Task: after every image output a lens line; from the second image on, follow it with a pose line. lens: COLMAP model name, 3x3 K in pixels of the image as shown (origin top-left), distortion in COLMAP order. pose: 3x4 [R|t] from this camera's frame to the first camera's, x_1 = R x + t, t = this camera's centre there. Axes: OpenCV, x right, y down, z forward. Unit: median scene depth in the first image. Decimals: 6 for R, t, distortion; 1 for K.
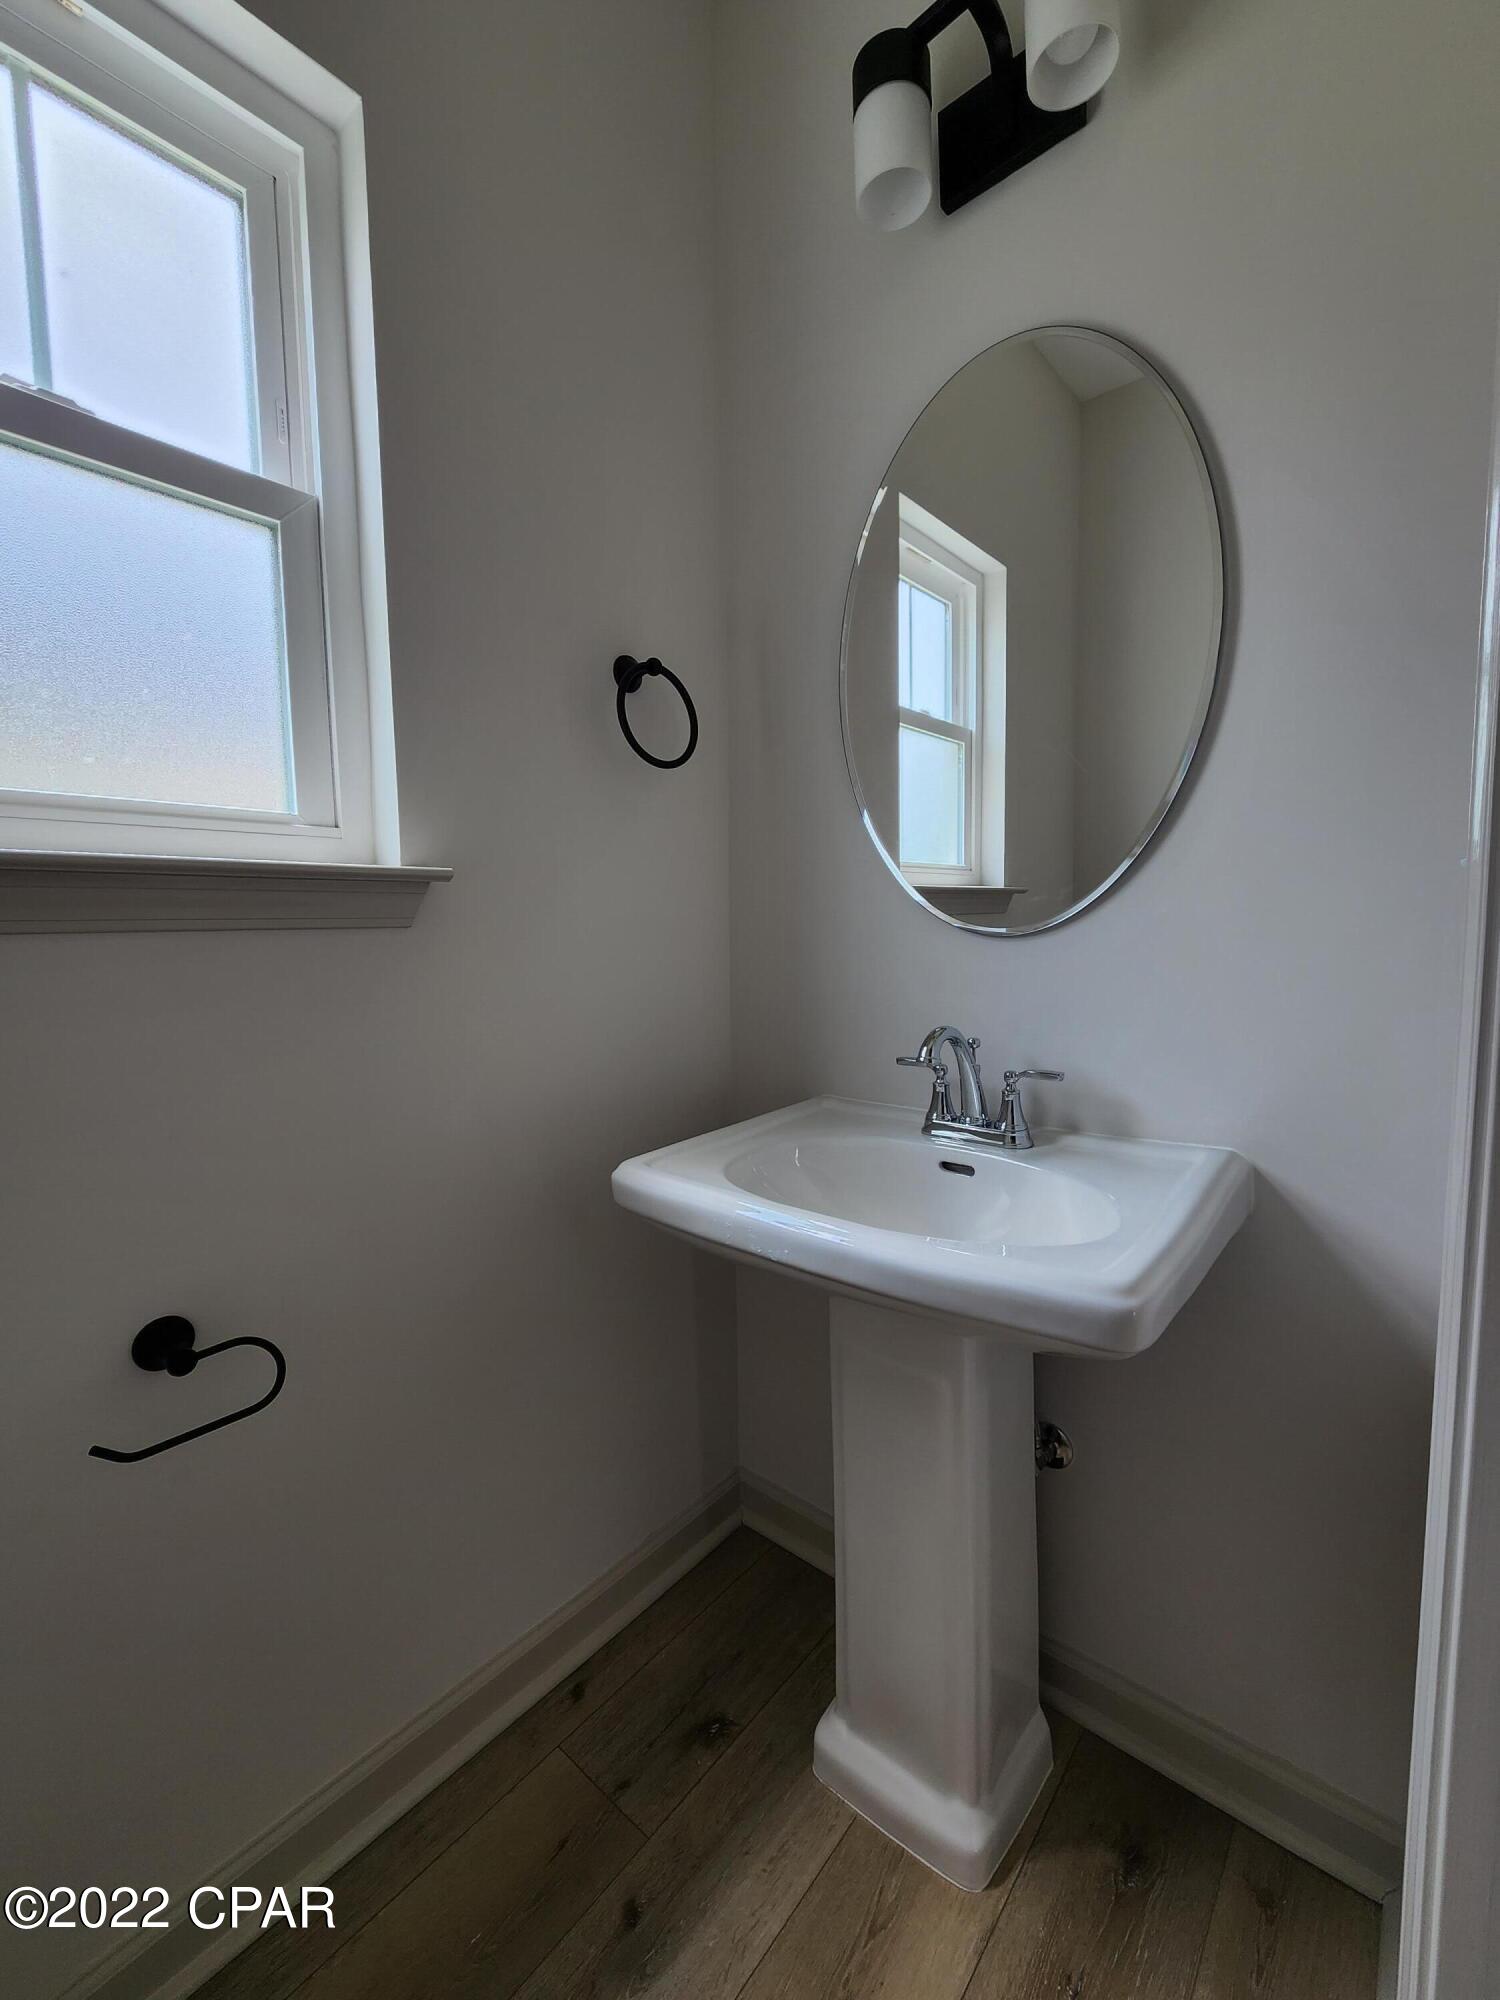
lens RADIAL K [[811.7, 0, 758.4], [0, 811.7, 994.3], [0, 0, 1]] dist [-0.010235, -0.000055]
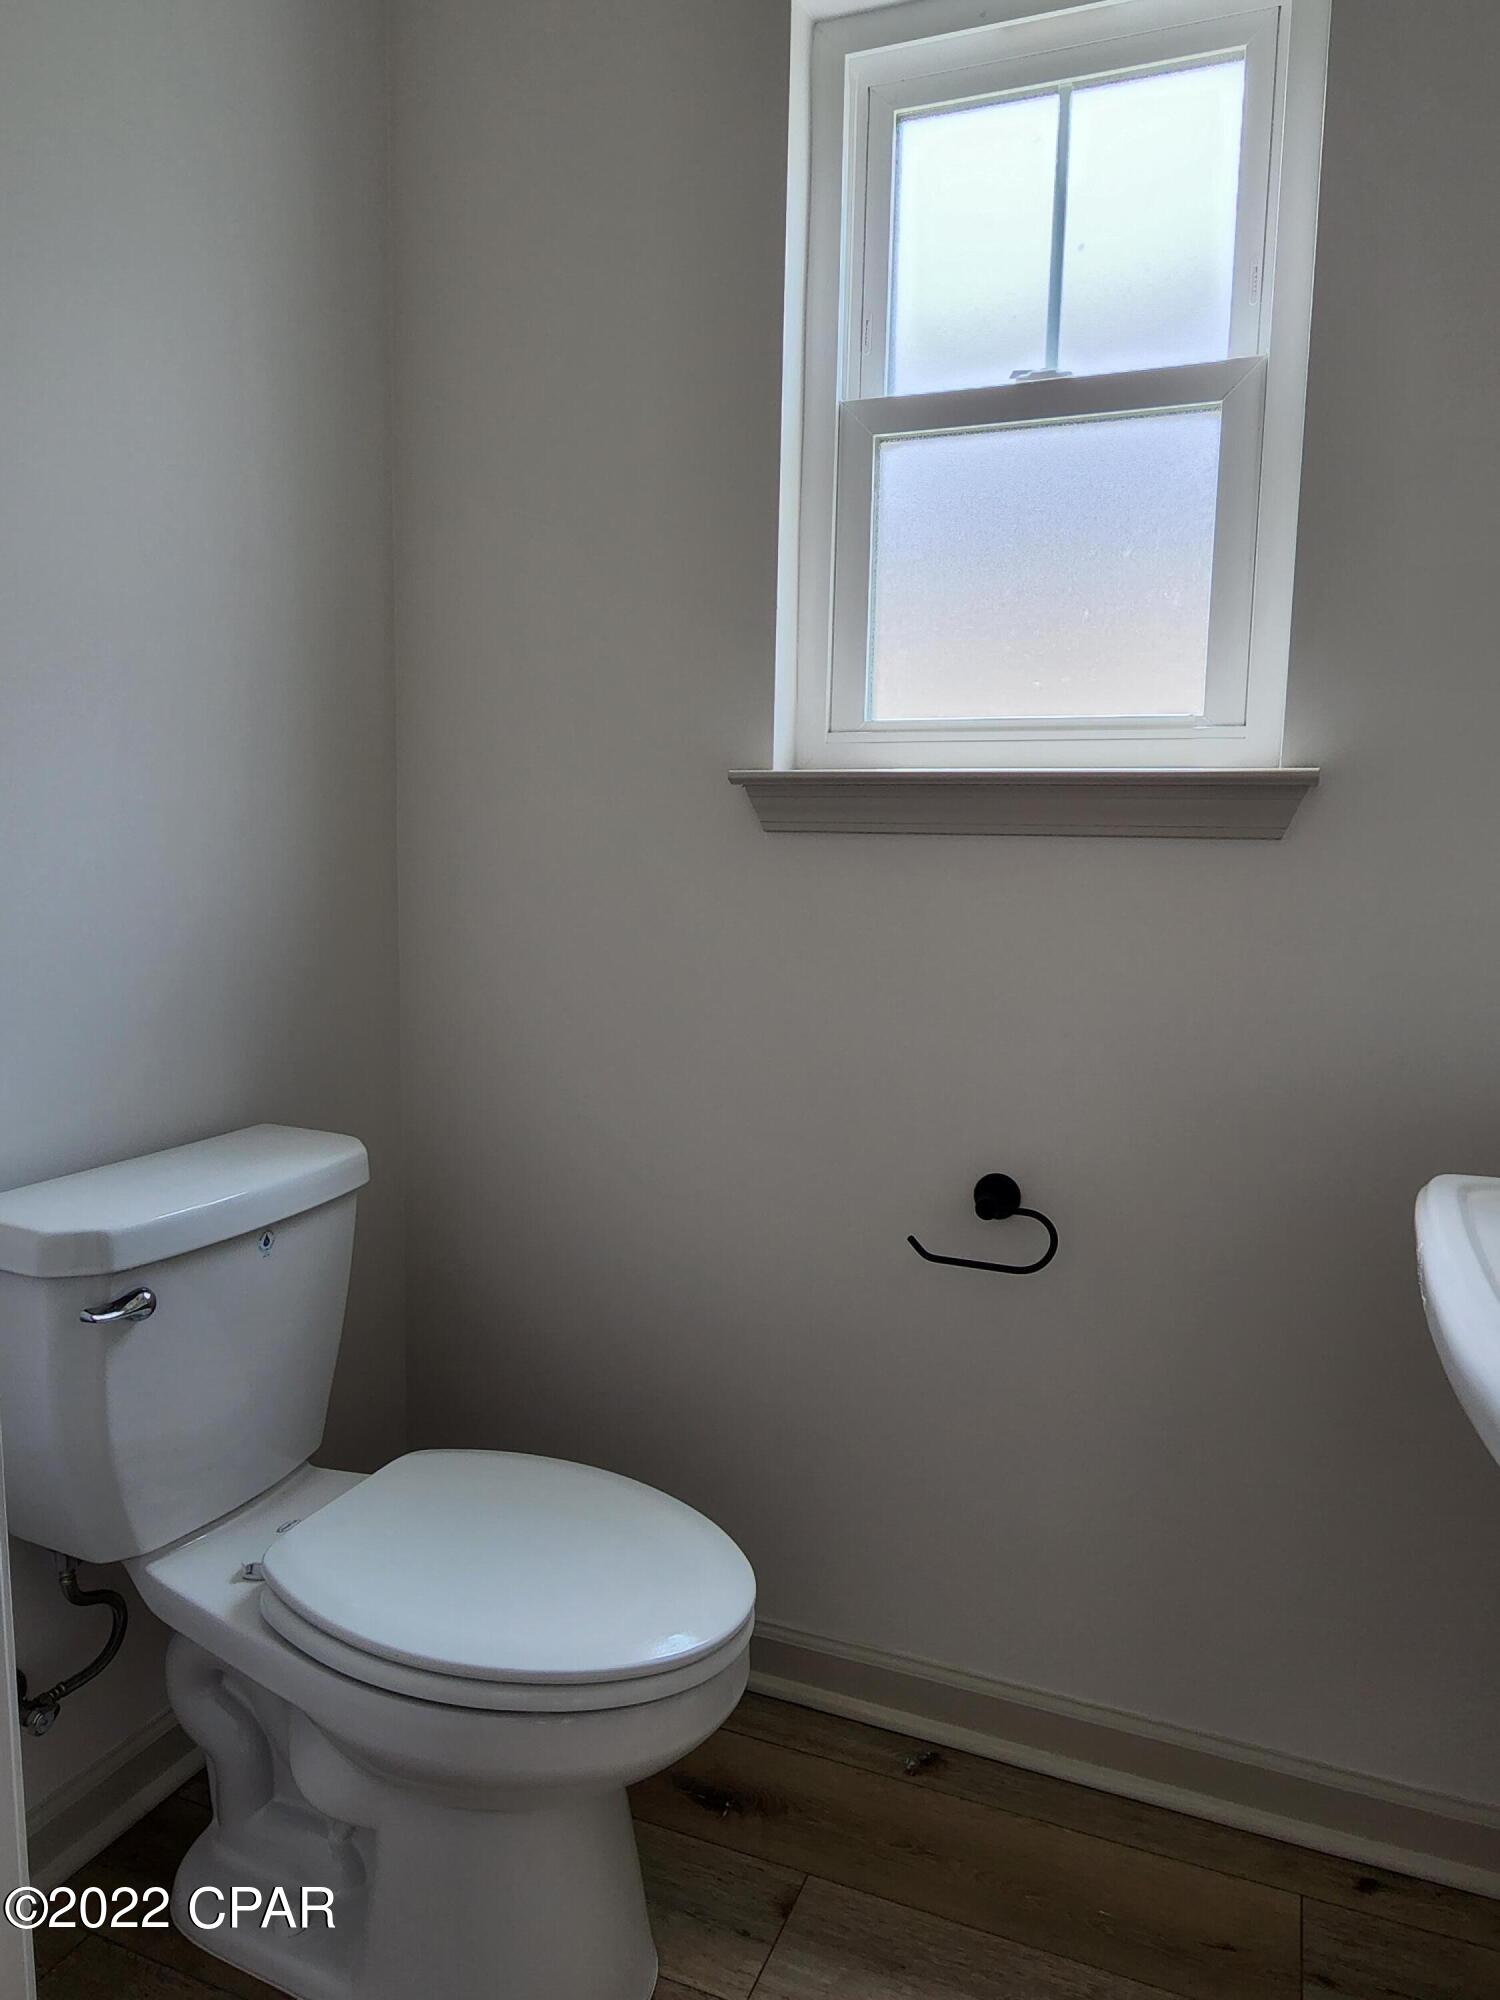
lens RADIAL K [[1321.3, 0, 750.0], [0, 1321.3, 1000.0], [0, 0, 1]] dist [0.000723, -0.005745]
pose [[0.311232, 0.136028, -0.940548, 0.749661], [-0.104037, 0.988631, 0.108556, -0.007801], [0.944622, 0.064065, 0.321845, 0.030035]]
